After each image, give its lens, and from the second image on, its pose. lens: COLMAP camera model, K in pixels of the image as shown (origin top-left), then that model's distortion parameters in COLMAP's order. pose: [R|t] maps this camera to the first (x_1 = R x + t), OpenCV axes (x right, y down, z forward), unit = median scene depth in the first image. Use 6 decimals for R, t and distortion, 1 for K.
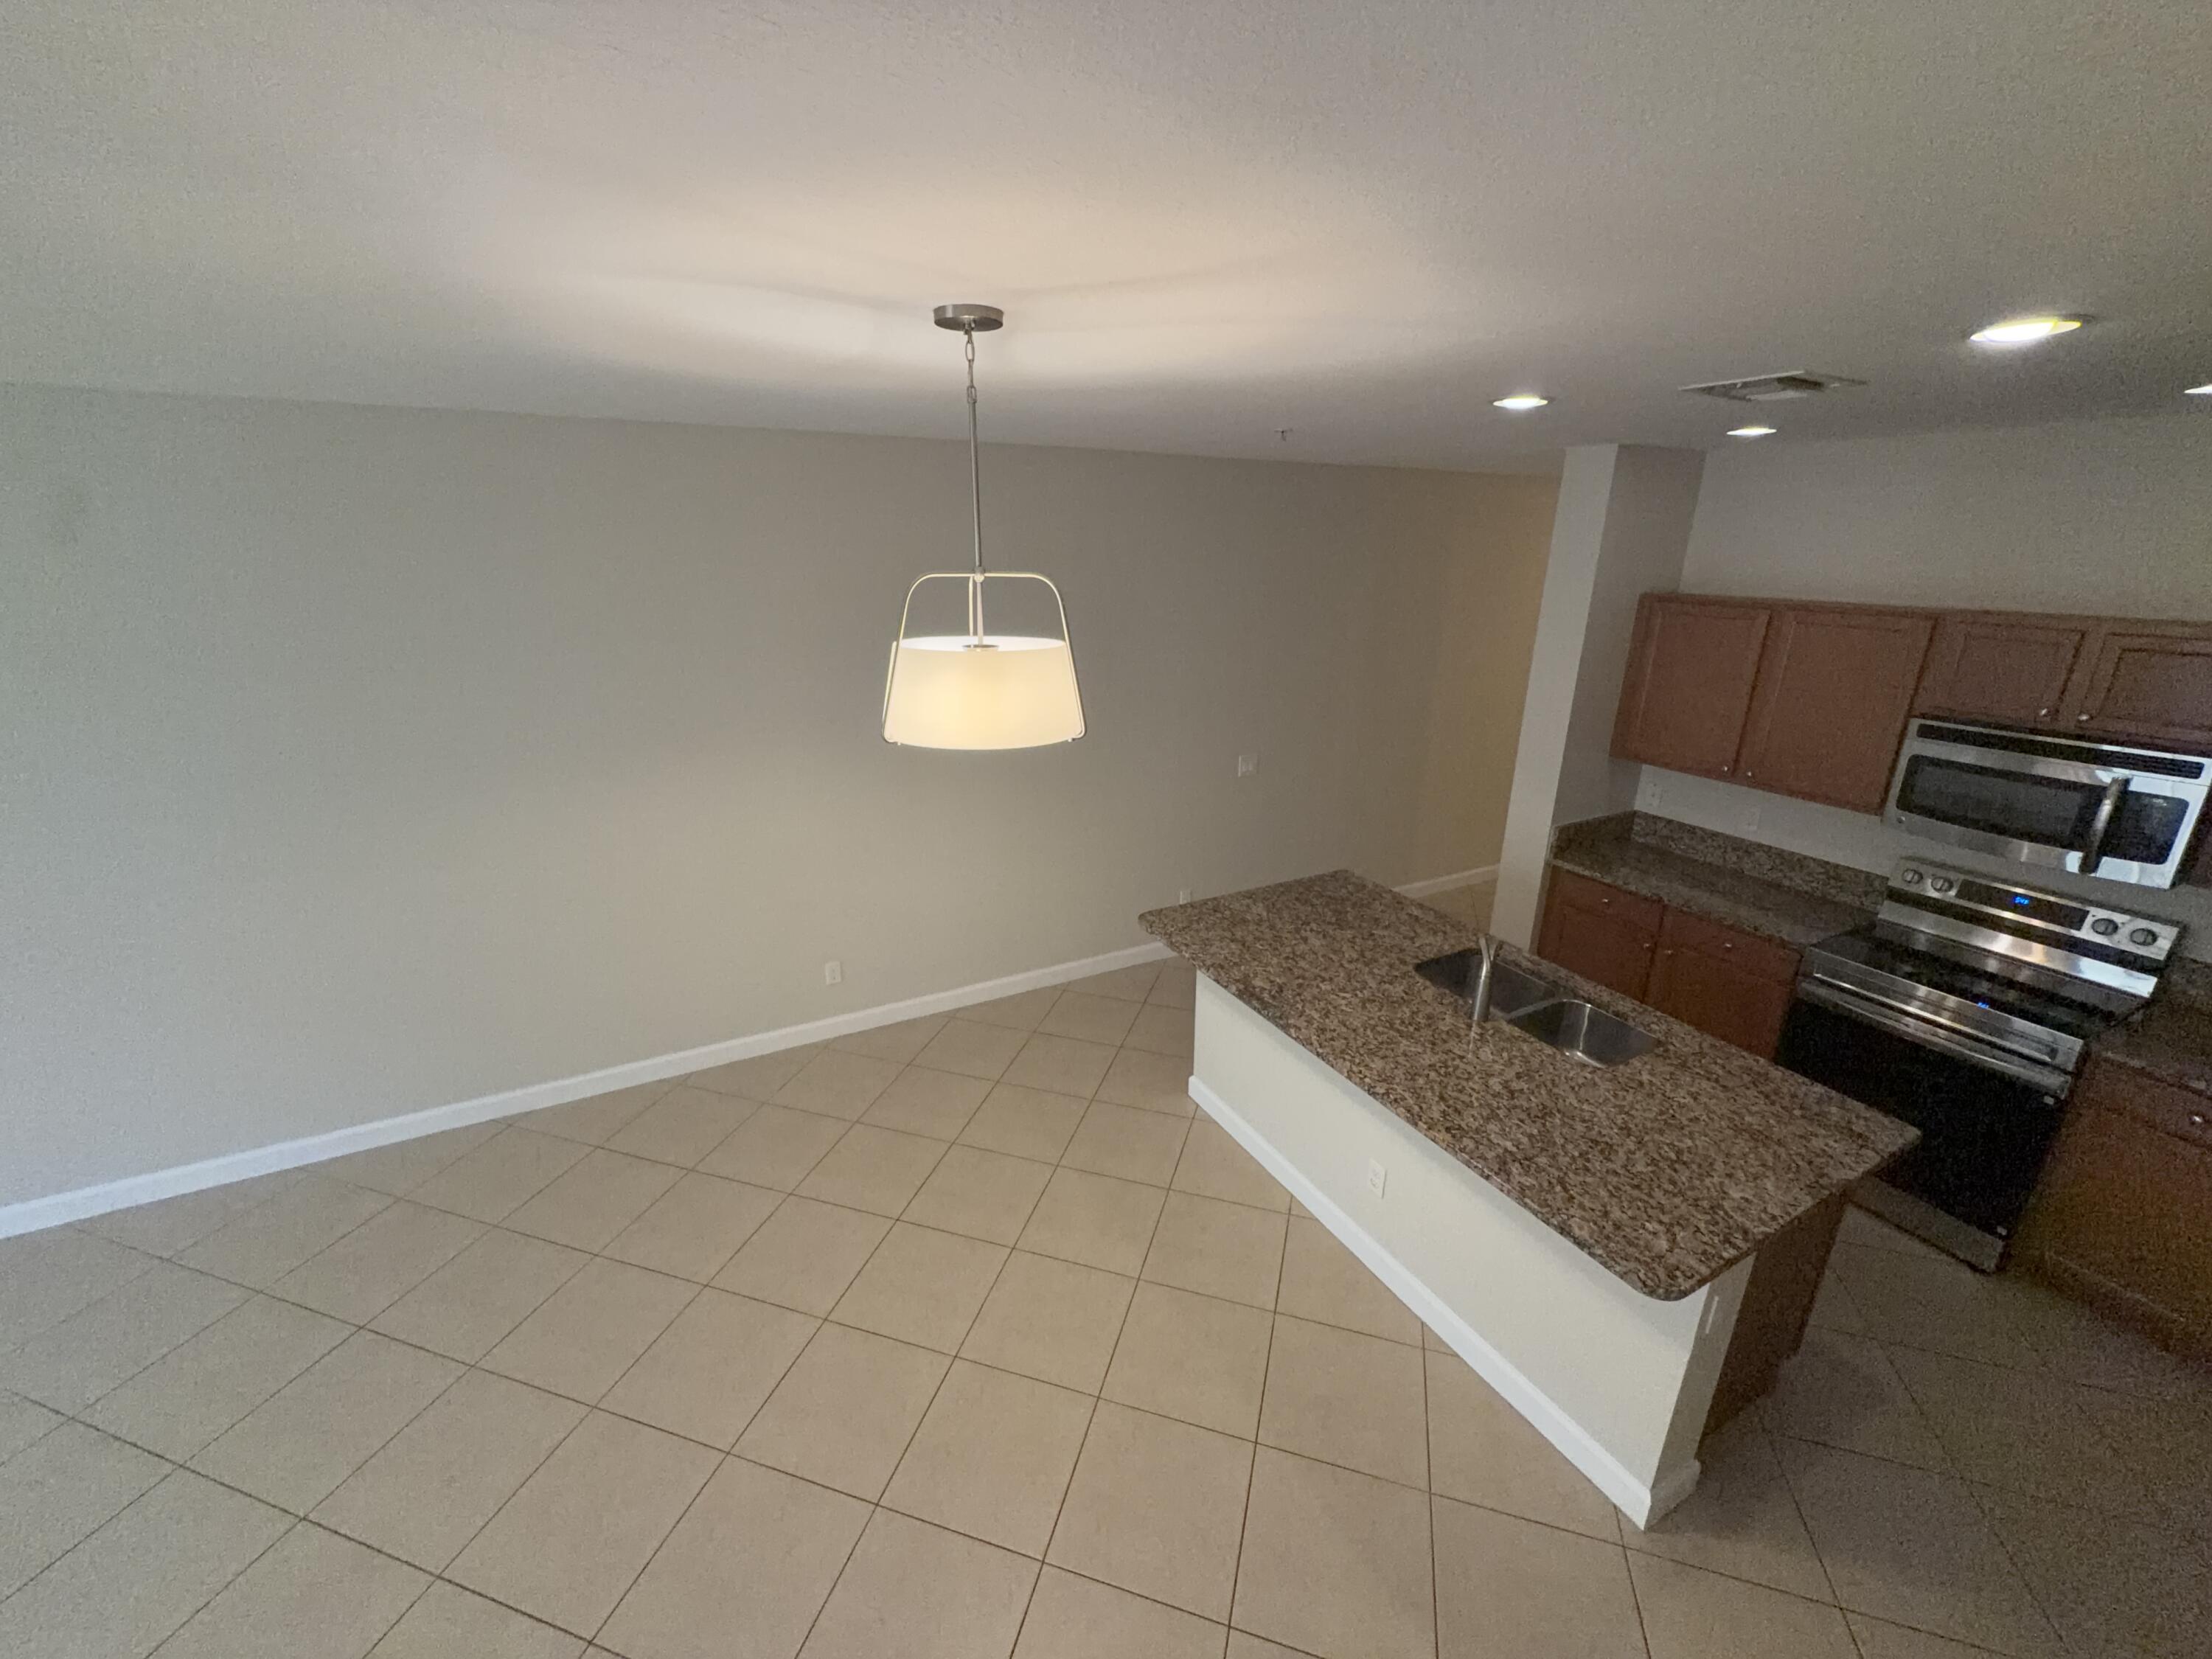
lens RADIAL K [[881.3, 0, 1106.8], [0, 881.3, 827.9], [0, 0, 1]] dist [-0.000911, -0.001145]
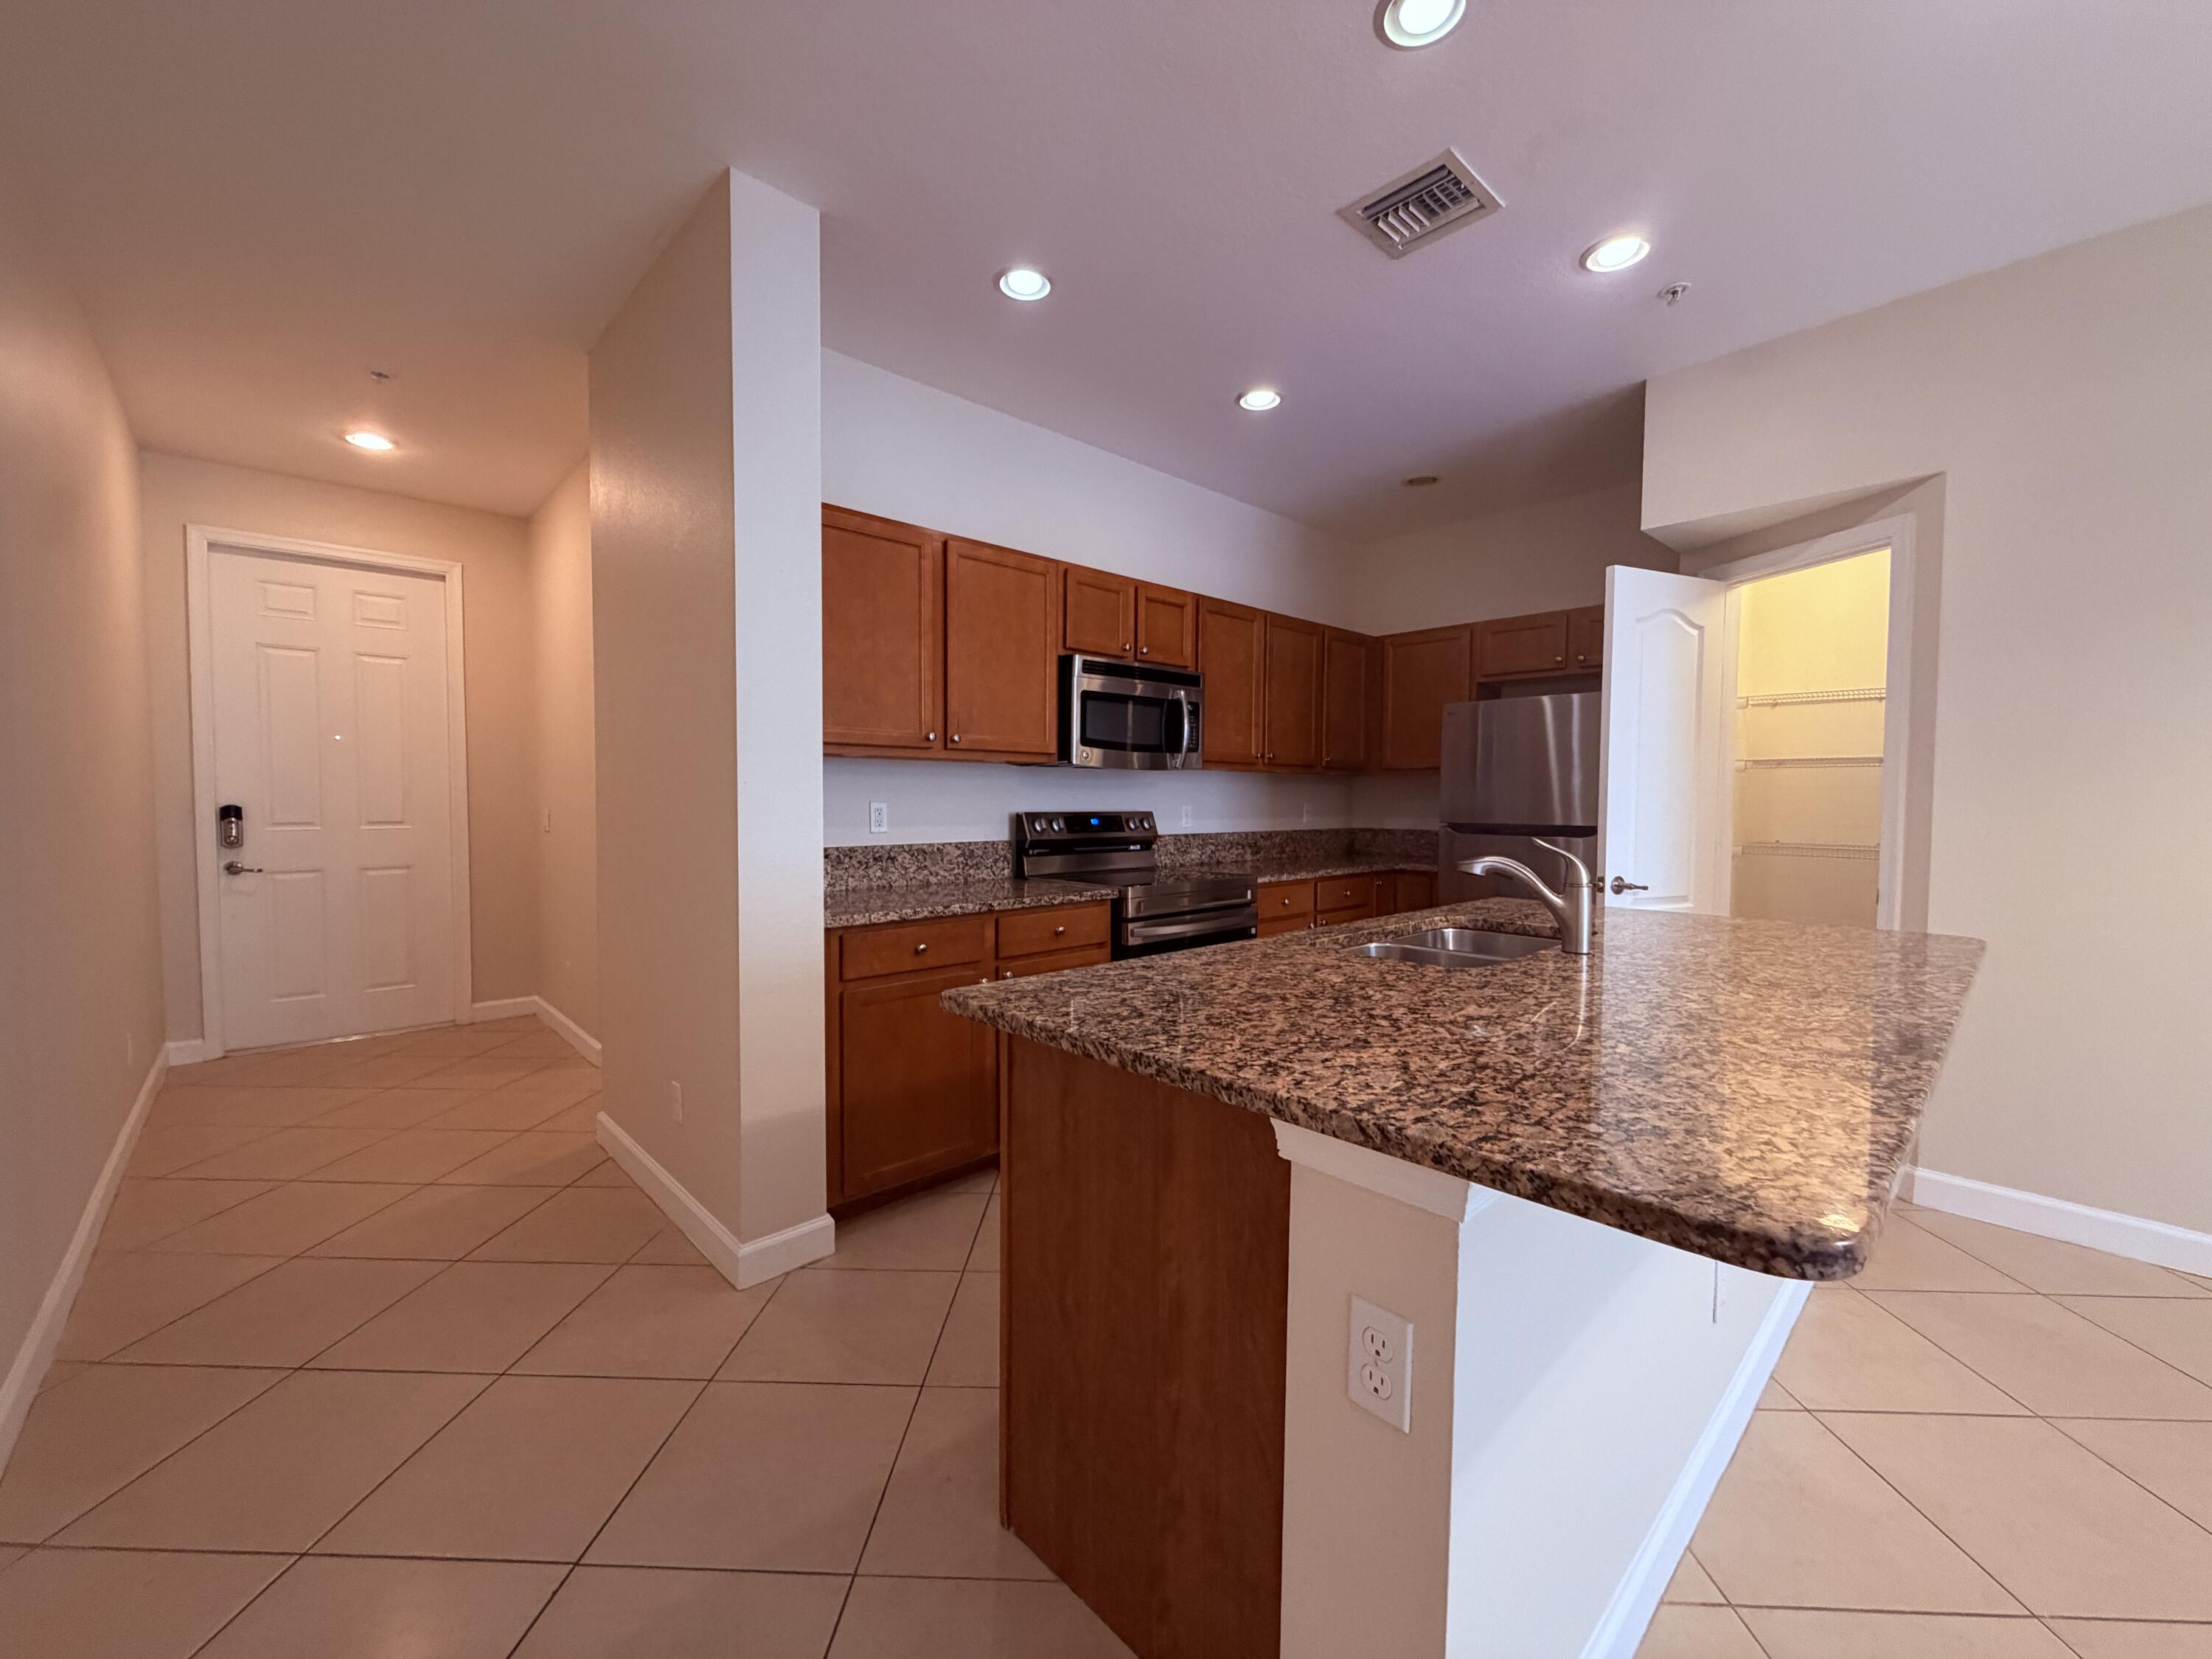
lens RADIAL K [[881.3, 0, 1114.2], [0, 881.3, 825.9], [0, 0, 1]] dist [-0.000911, -0.001145]
pose [[-0.268135, -0.039749, 0.962561, -0.093513], [0.291145, 0.949086, 0.120295, -0.046146], [-0.918335, 0.312500, -0.242910, 1.271290]]
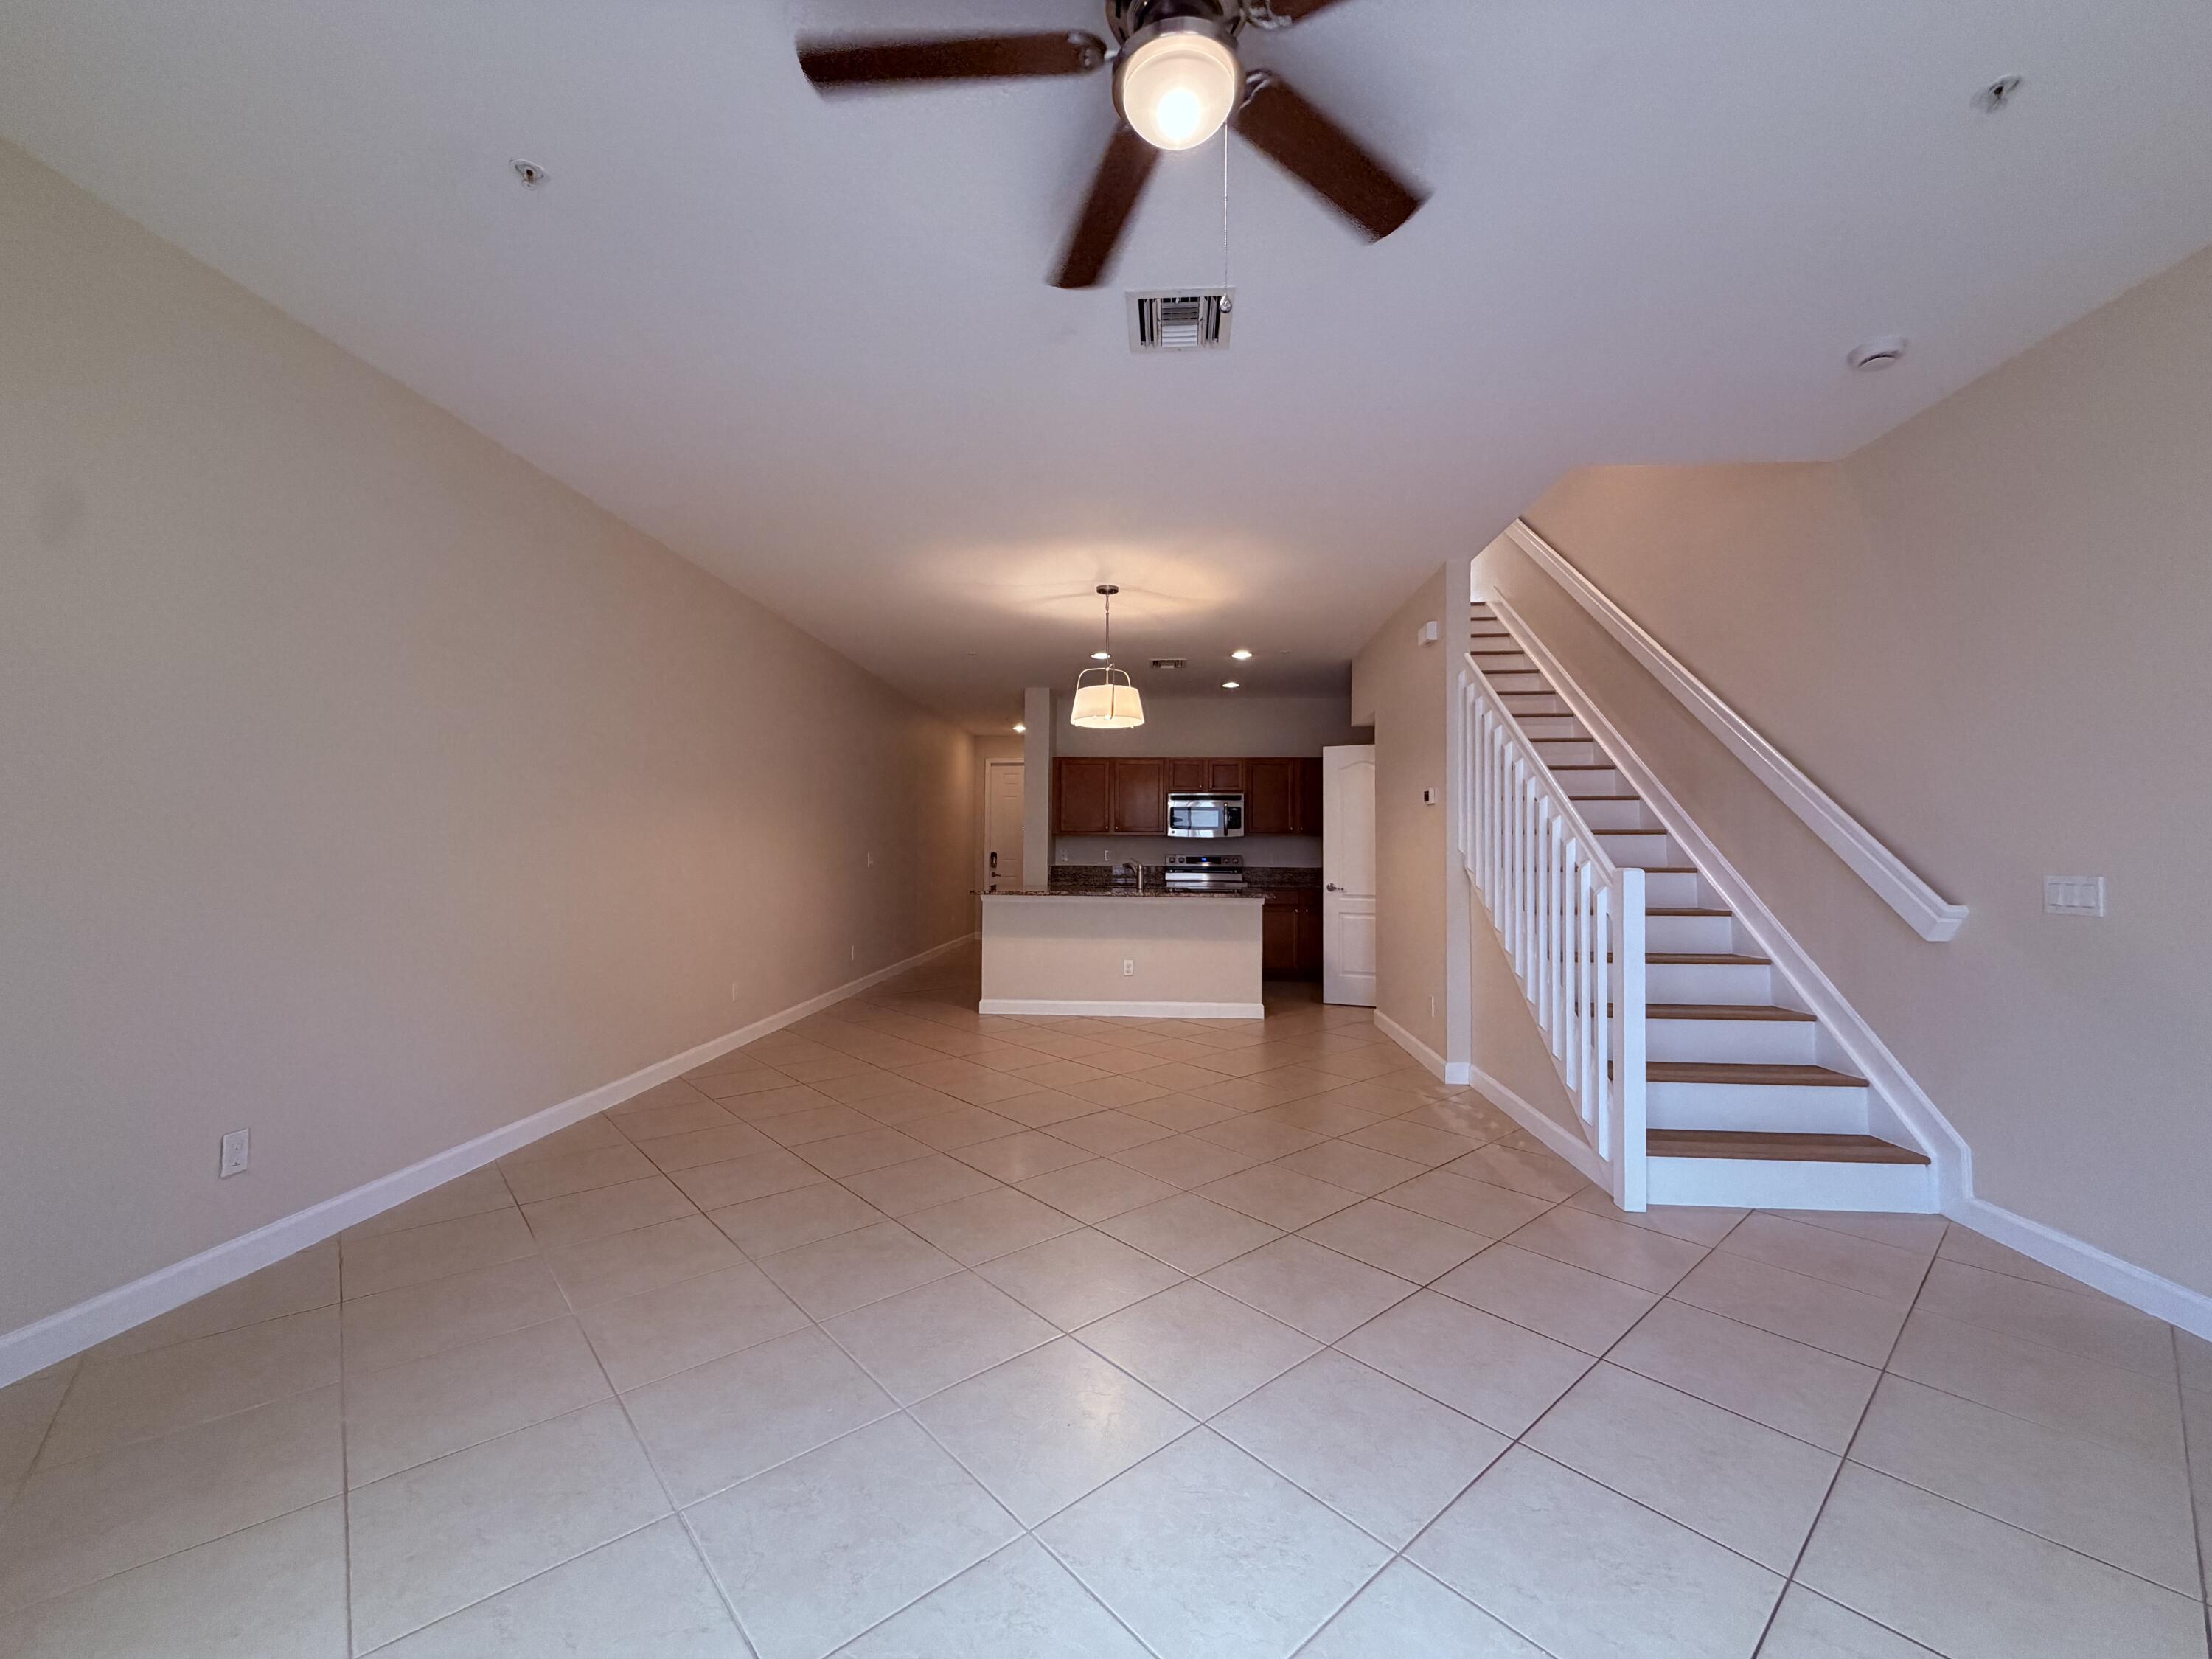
lens RADIAL K [[881.3, 0, 1092.6], [0, 881.3, 829.6], [0, 0, 1]] dist [-0.000911, -0.001145]
pose [[0.533759, 0.016168, 0.845482, -1.459398], [0.258914, 0.948676, -0.181596, 0.403384], [-0.805024, 0.315836, 0.502178, -0.125617]]
